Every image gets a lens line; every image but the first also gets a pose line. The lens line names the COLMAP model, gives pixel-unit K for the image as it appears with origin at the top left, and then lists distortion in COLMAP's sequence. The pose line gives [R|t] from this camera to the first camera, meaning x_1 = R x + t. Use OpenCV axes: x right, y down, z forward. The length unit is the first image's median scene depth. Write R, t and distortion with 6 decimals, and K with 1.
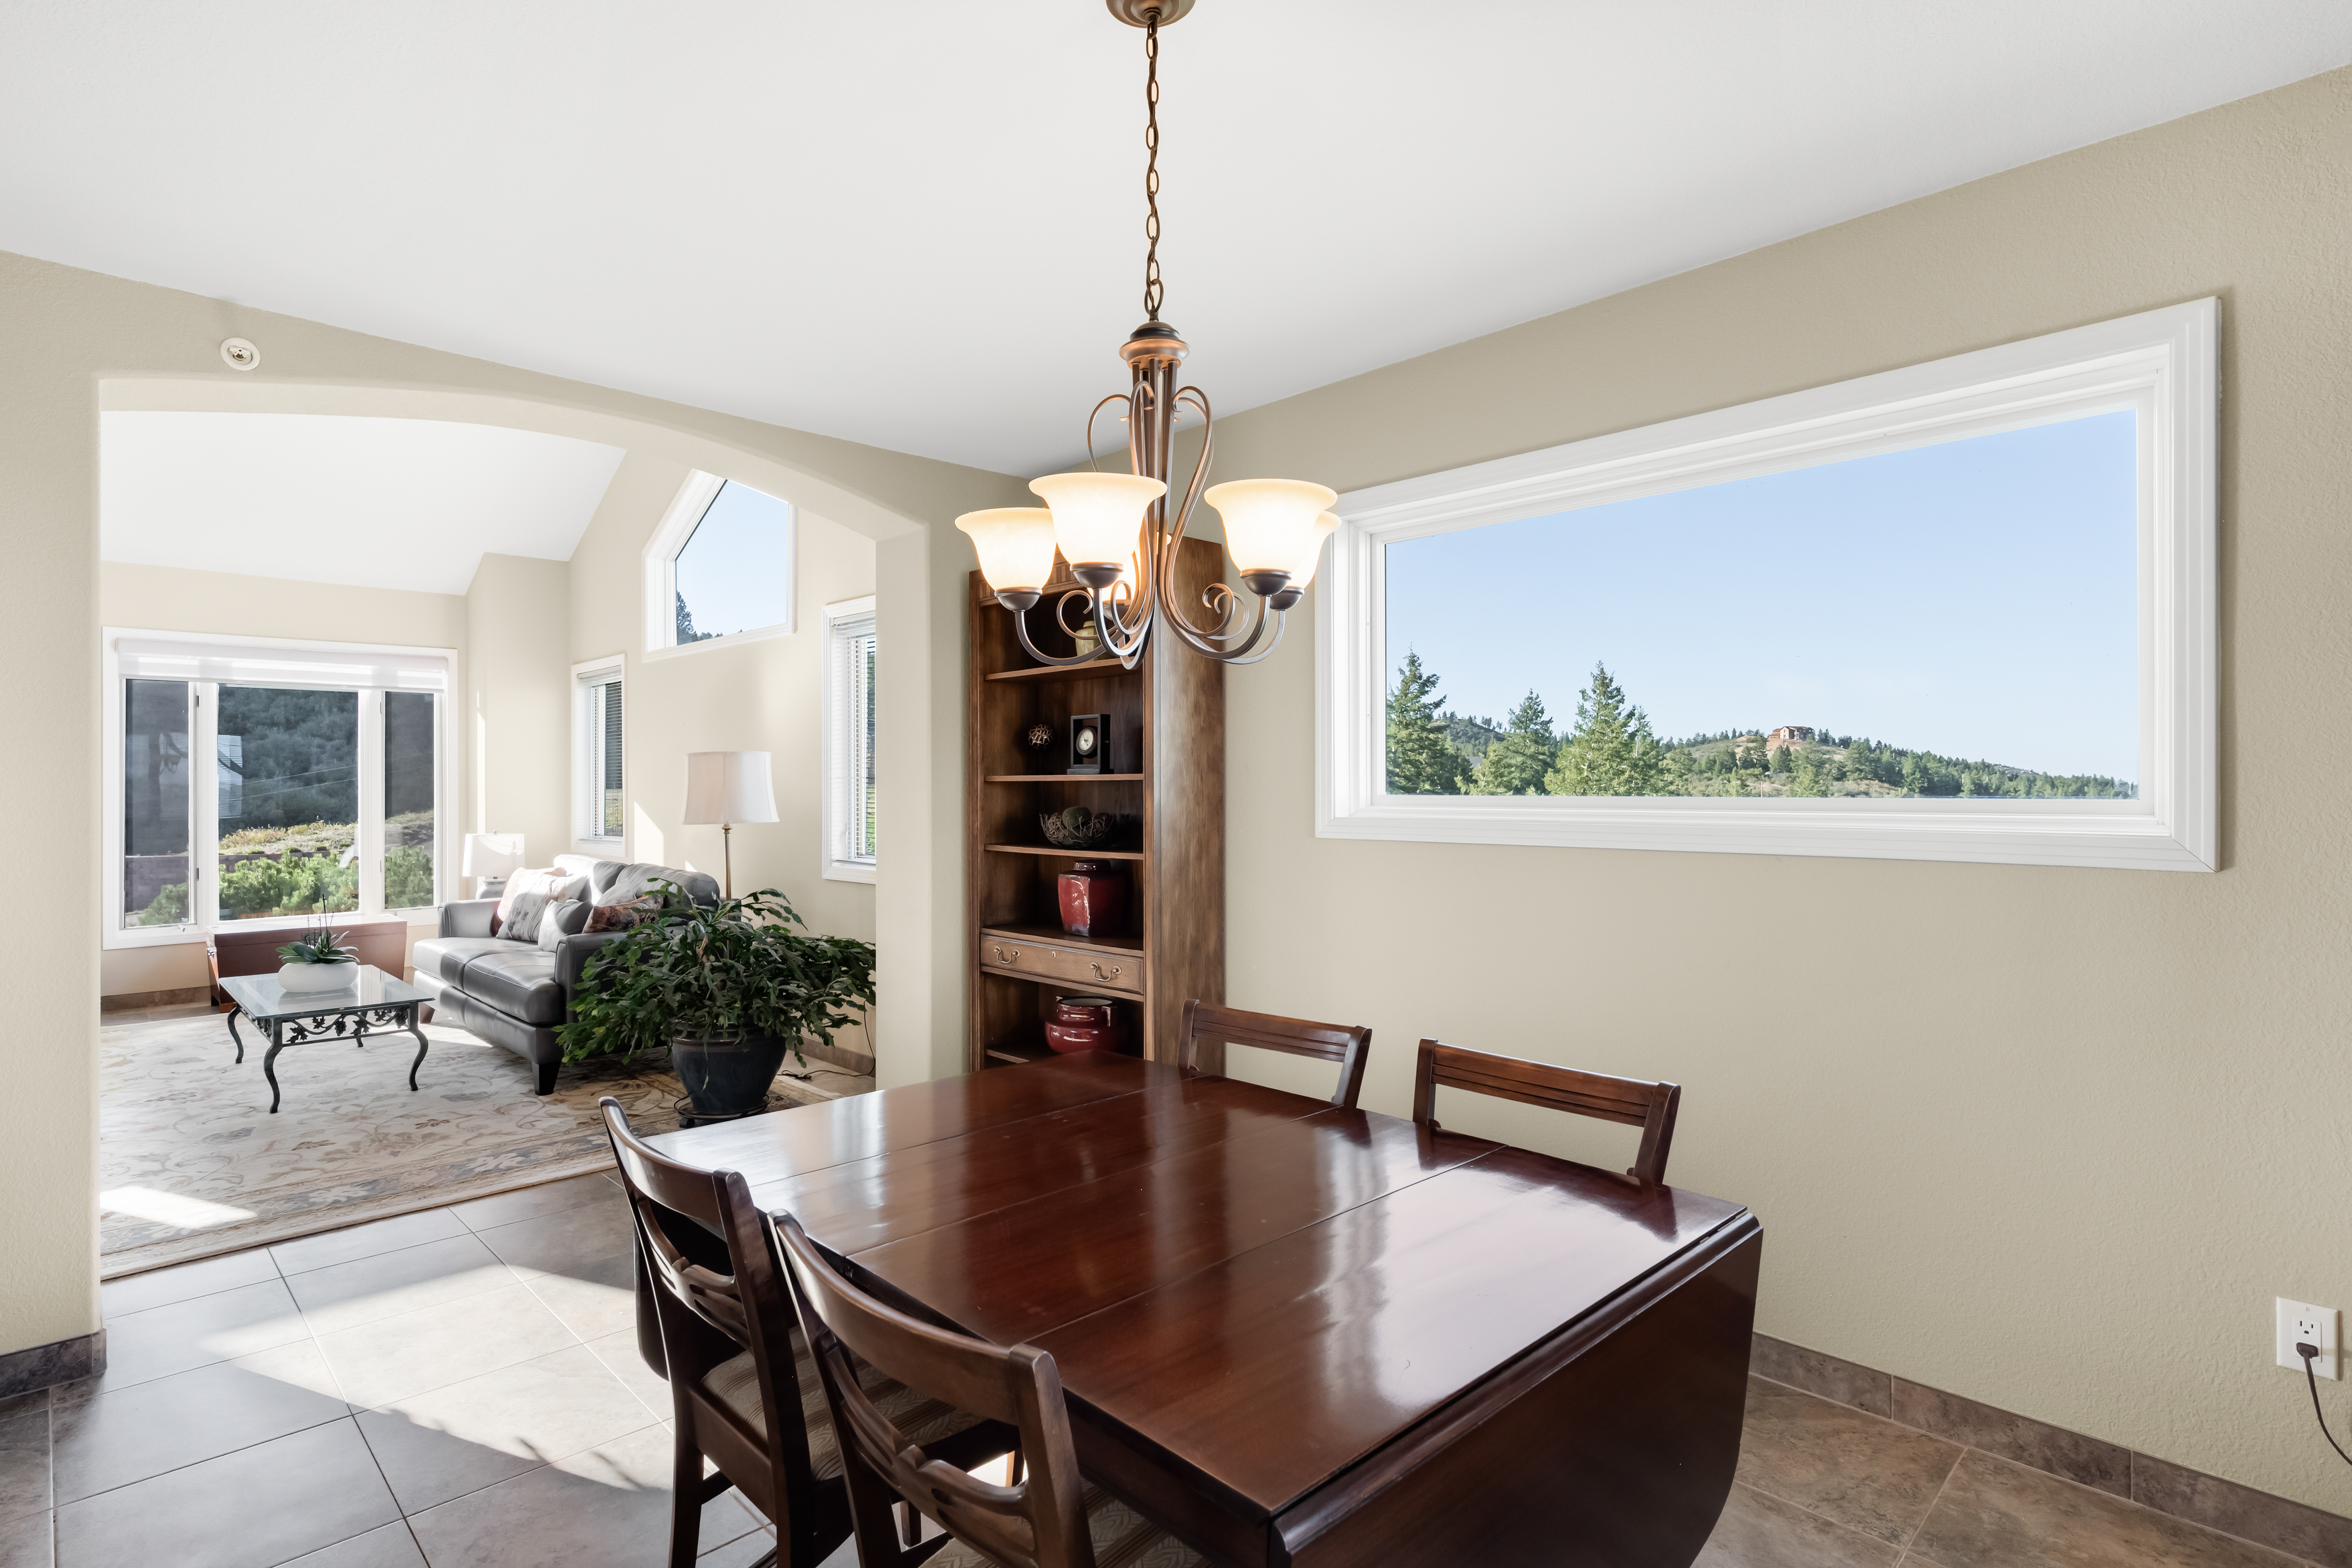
lens RADIAL K [[1185.6, 0, 1173.3], [0, 1185.6, 786.1], [0, 0, 1]] dist [0.000508, 0.000488]
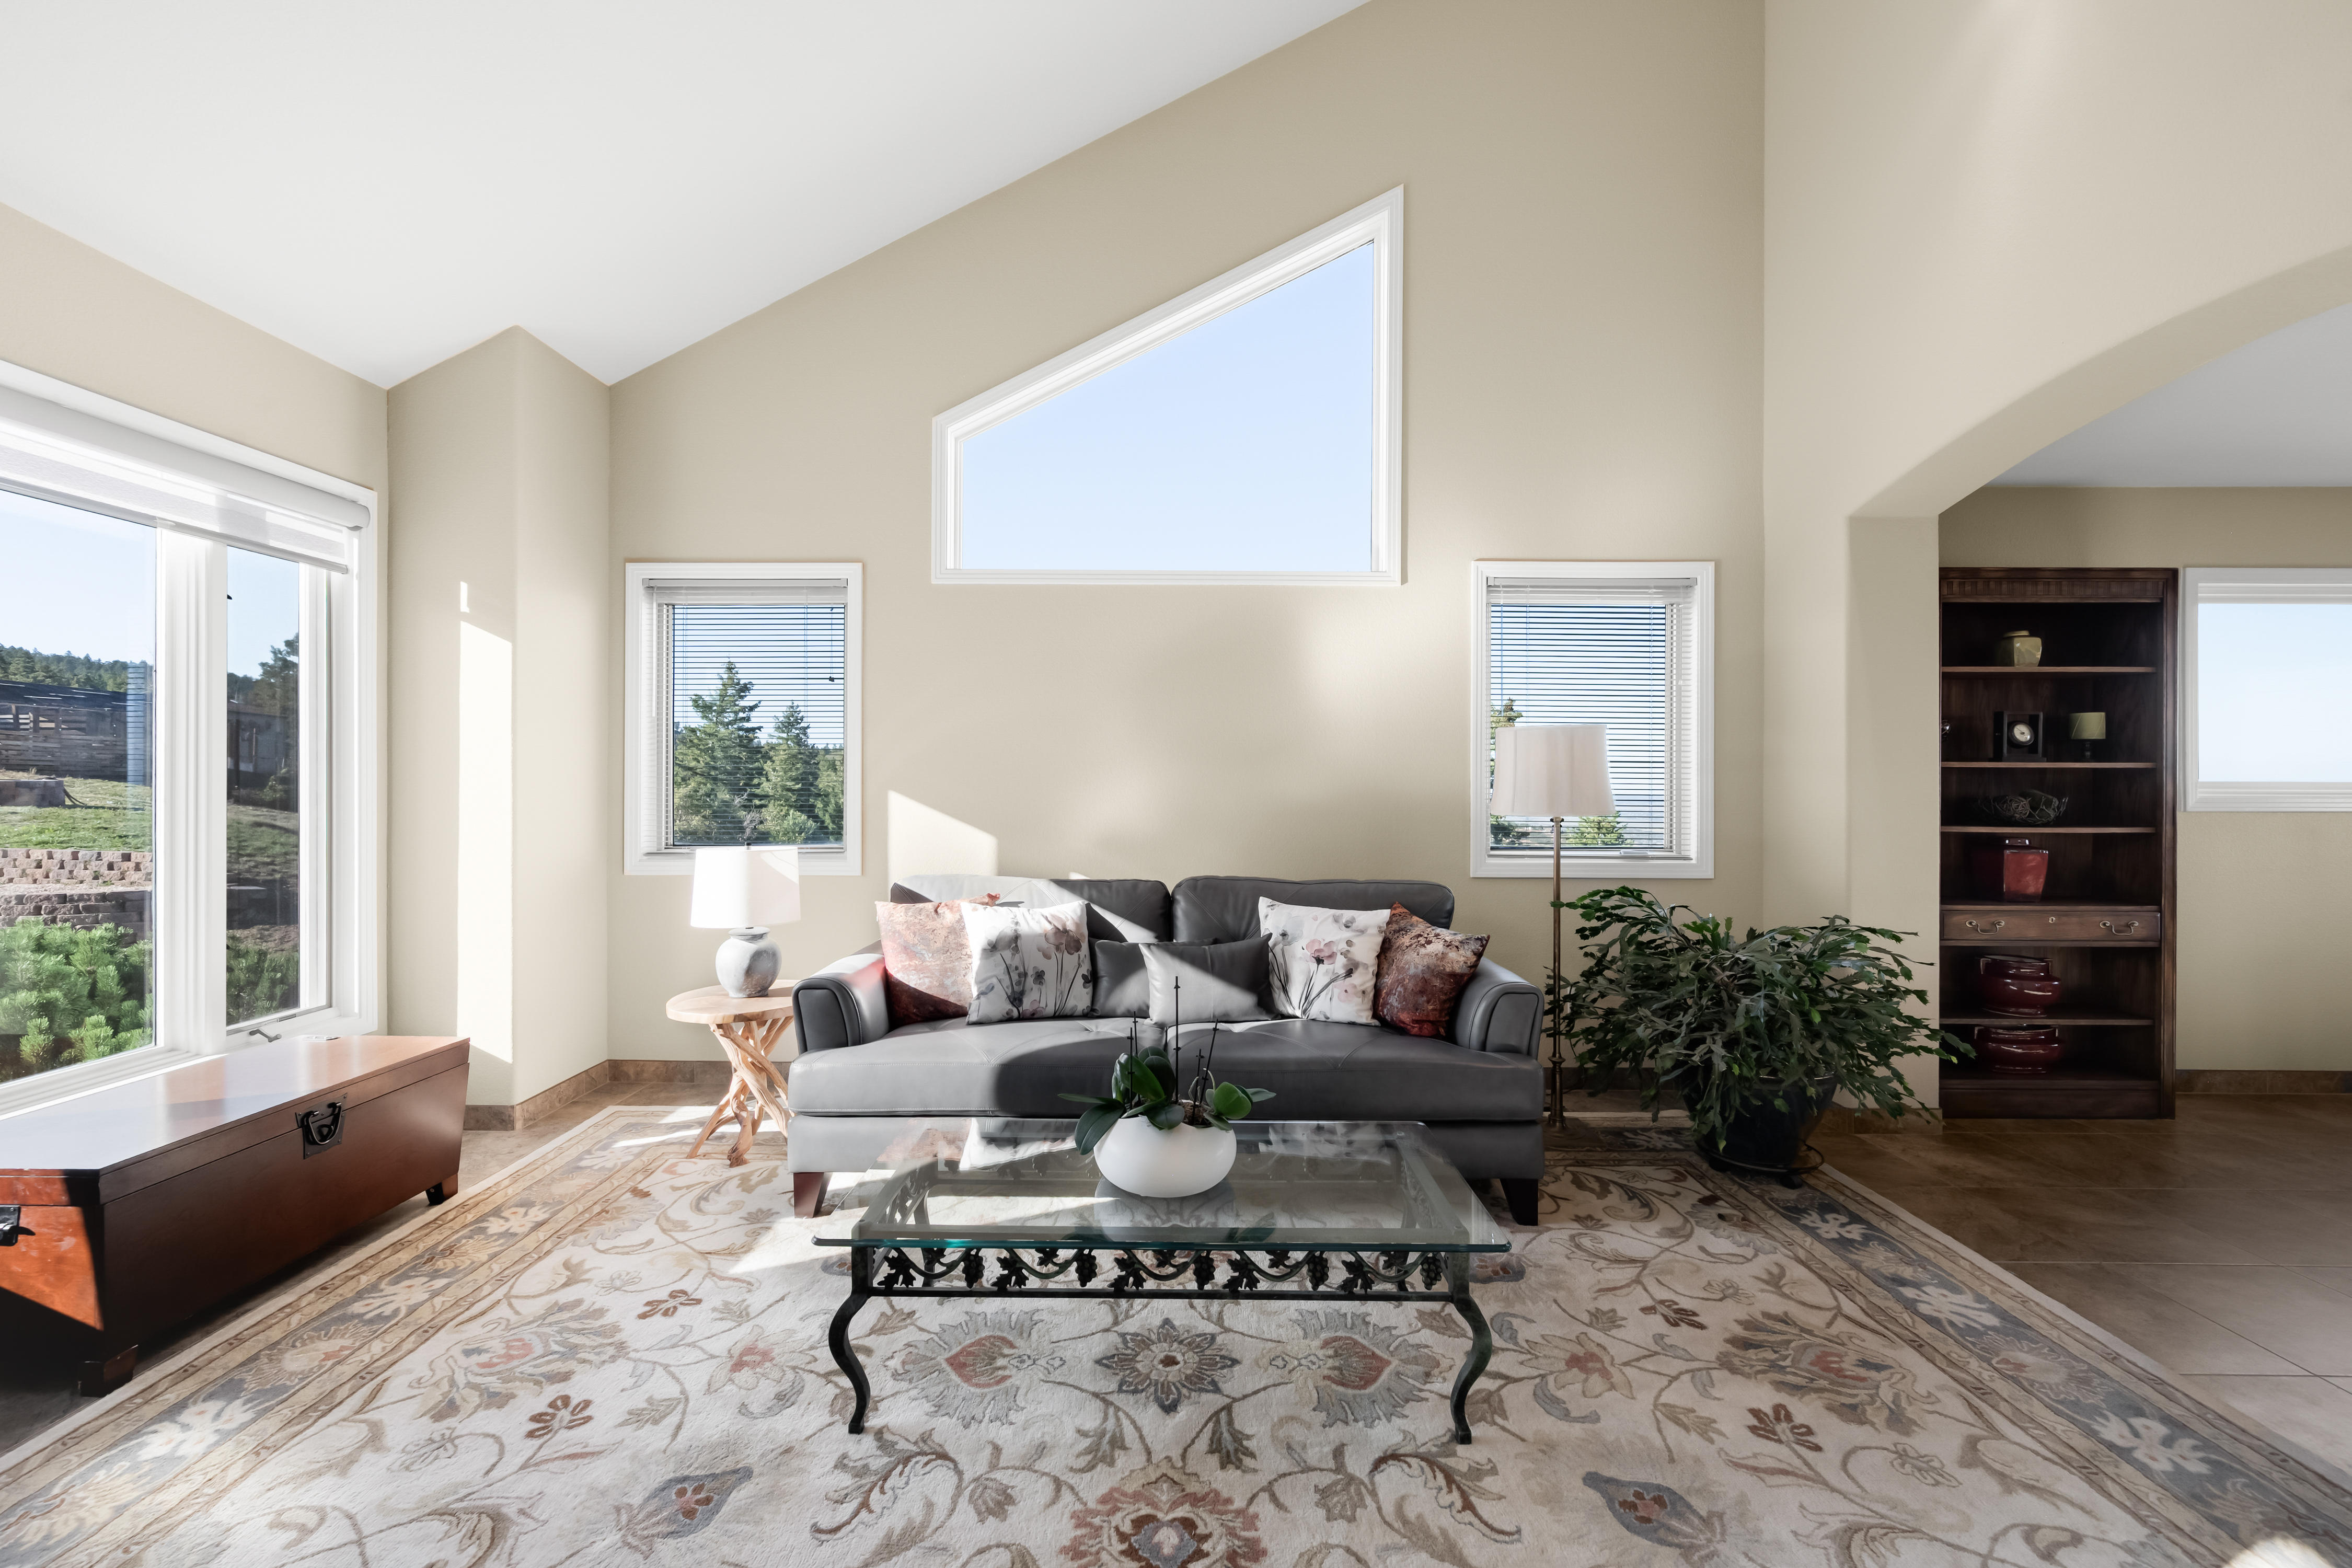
lens RADIAL K [[915.8, 0, 1174.6], [0, 915.8, 781.6], [0, 0, 1]] dist [0.003451, 0.000440]
pose [[0.690359, 0.003715, 0.723458, -1.204357], [-0.003652, 0.999992, -0.001650, 0.012195], [-0.723458, -0.001503, 0.690367, 0.904817]]
